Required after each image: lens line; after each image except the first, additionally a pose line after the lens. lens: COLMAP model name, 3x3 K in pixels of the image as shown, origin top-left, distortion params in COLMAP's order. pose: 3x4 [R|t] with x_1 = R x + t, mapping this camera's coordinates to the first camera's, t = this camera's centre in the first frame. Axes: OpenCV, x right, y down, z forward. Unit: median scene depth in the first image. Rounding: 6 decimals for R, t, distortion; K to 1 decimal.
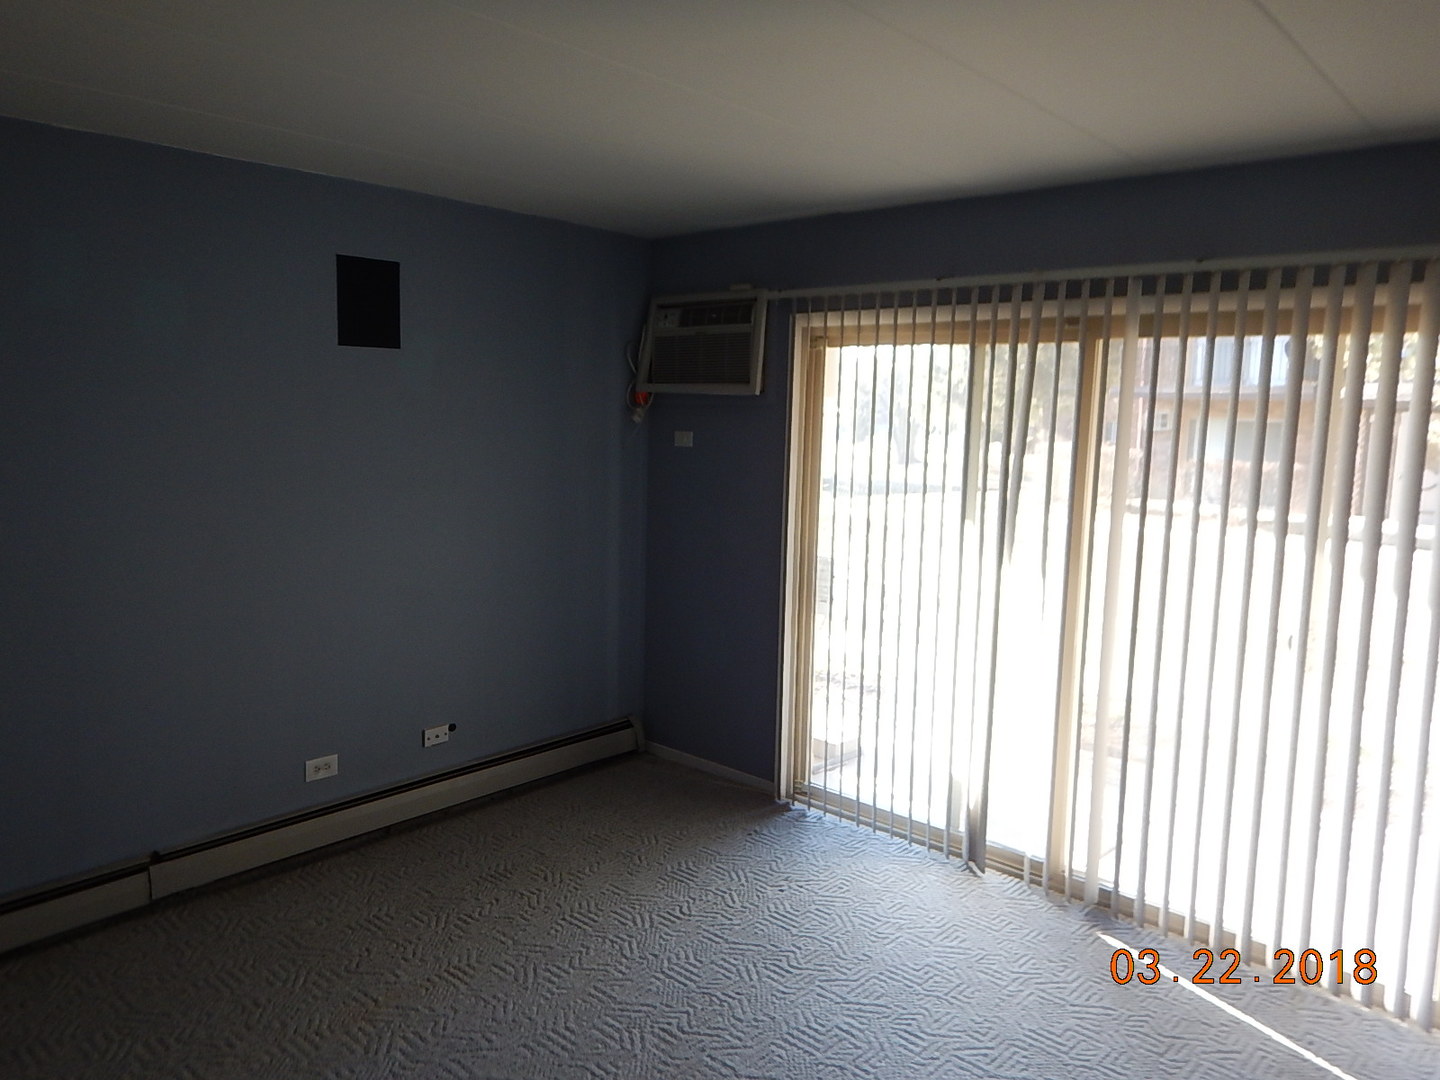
lens RADIAL K [[1054.0, 0, 720.5], [0, 1054.0, 534.4], [0, 0, 1]] dist [0.032751, 0.001243]
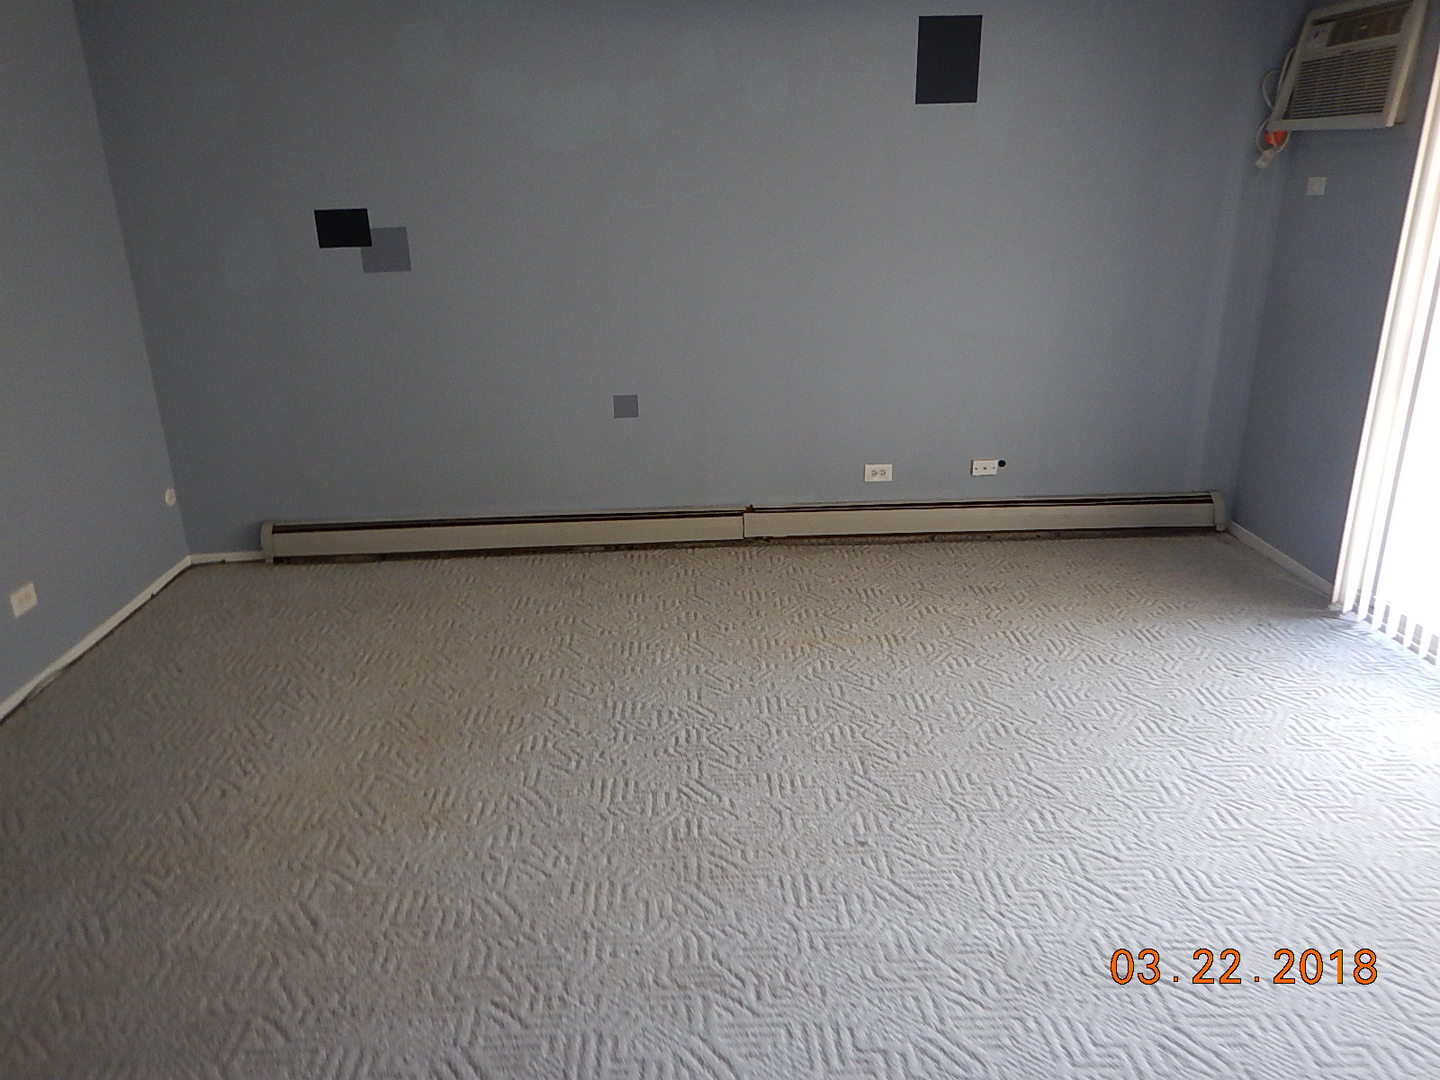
lens RADIAL K [[1054.0, 0, 727.6], [0, 1054.0, 537.9], [0, 0, 1]] dist [0.032751, 0.001243]
pose [[0.705690, 0.211370, -0.676258, 0.314060], [-0.059552, 0.968782, 0.240657, 0.007879], [0.706014, -0.129557, 0.696247, 0.011763]]
